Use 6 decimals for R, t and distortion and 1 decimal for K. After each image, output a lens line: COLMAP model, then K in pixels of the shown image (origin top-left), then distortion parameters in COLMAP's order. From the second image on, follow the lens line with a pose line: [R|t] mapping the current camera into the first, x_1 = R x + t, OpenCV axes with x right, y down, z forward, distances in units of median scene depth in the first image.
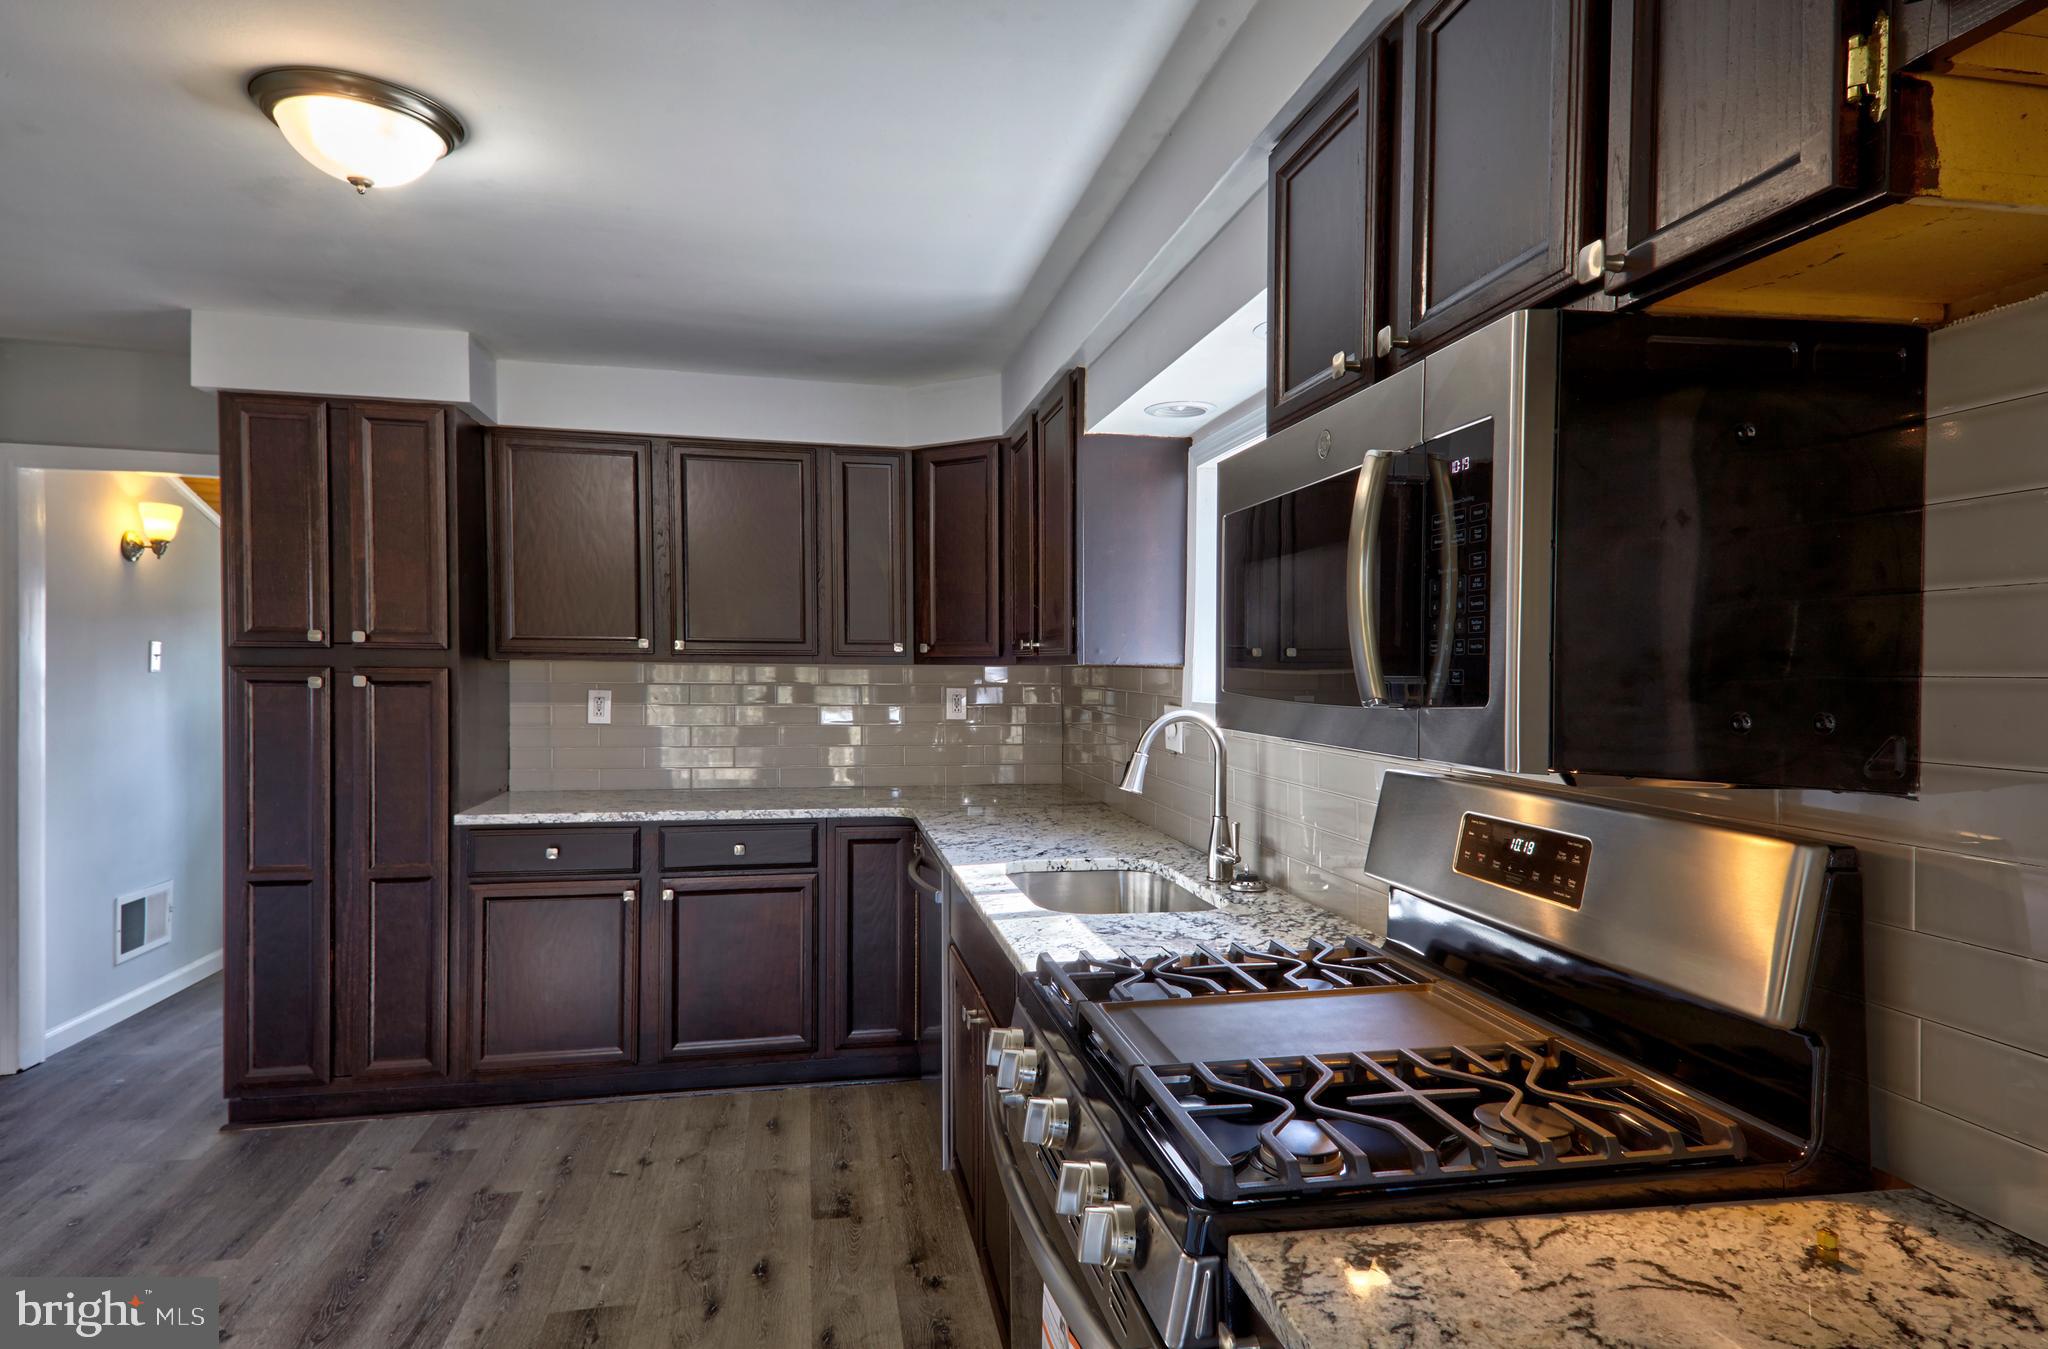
lens RADIAL K [[1167.0, 0, 1066.3], [0, 1167.0, 662.6], [0, 0, 1]] dist [0.003571, -0.000027]
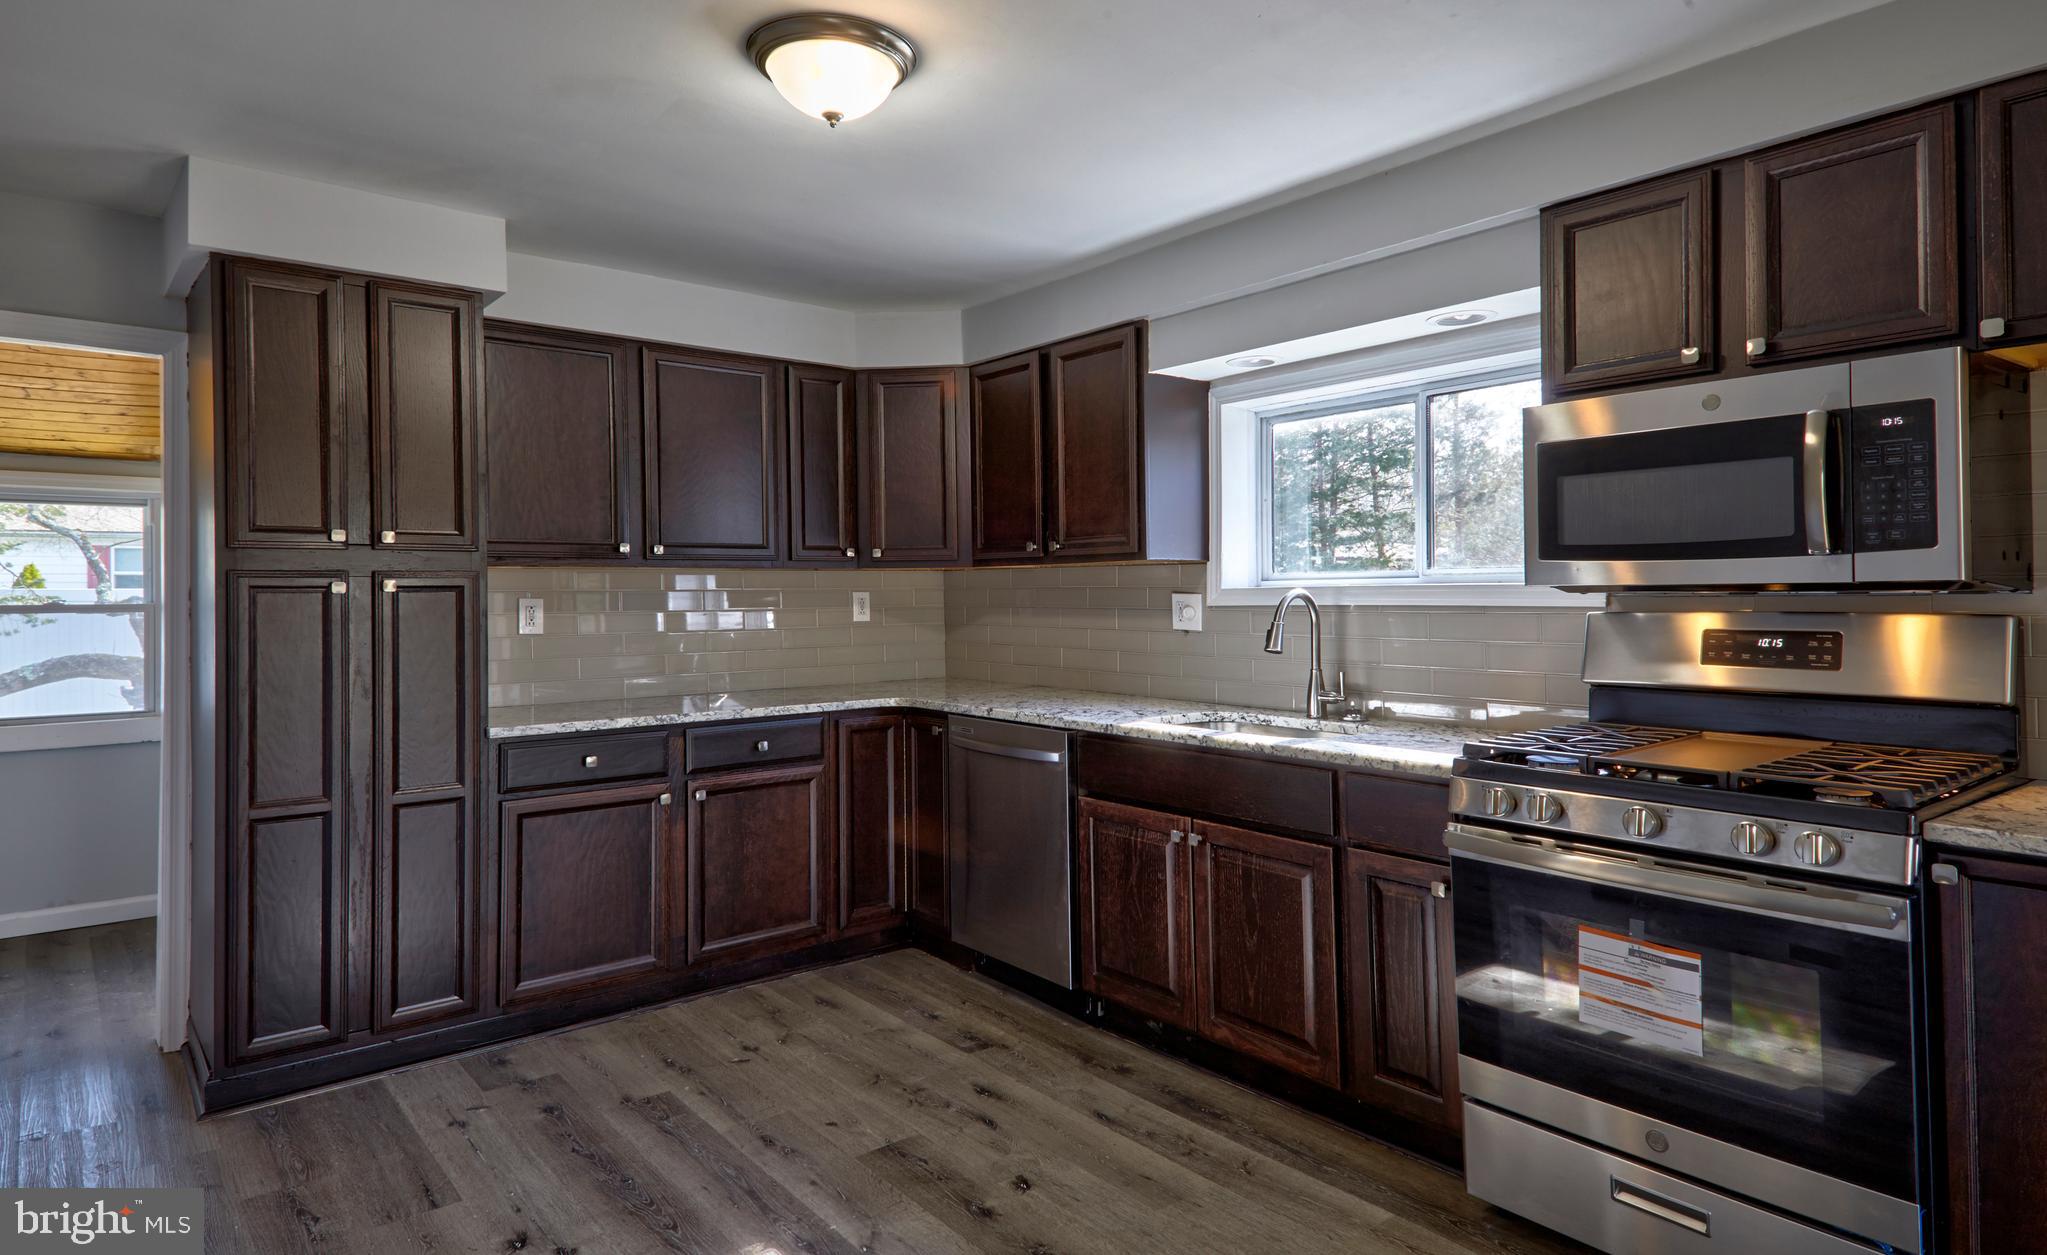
lens RADIAL K [[1174.5, 0, 1019.9], [0, 1174.5, 562.2], [0, 0, 1]] dist [0.031187, -0.001300]
pose [[0.896269, -0.004916, 0.443484, -0.605754], [0.014406, 0.999734, -0.018033, 0.021659], [-0.443277, 0.022551, 0.896101, -0.047595]]
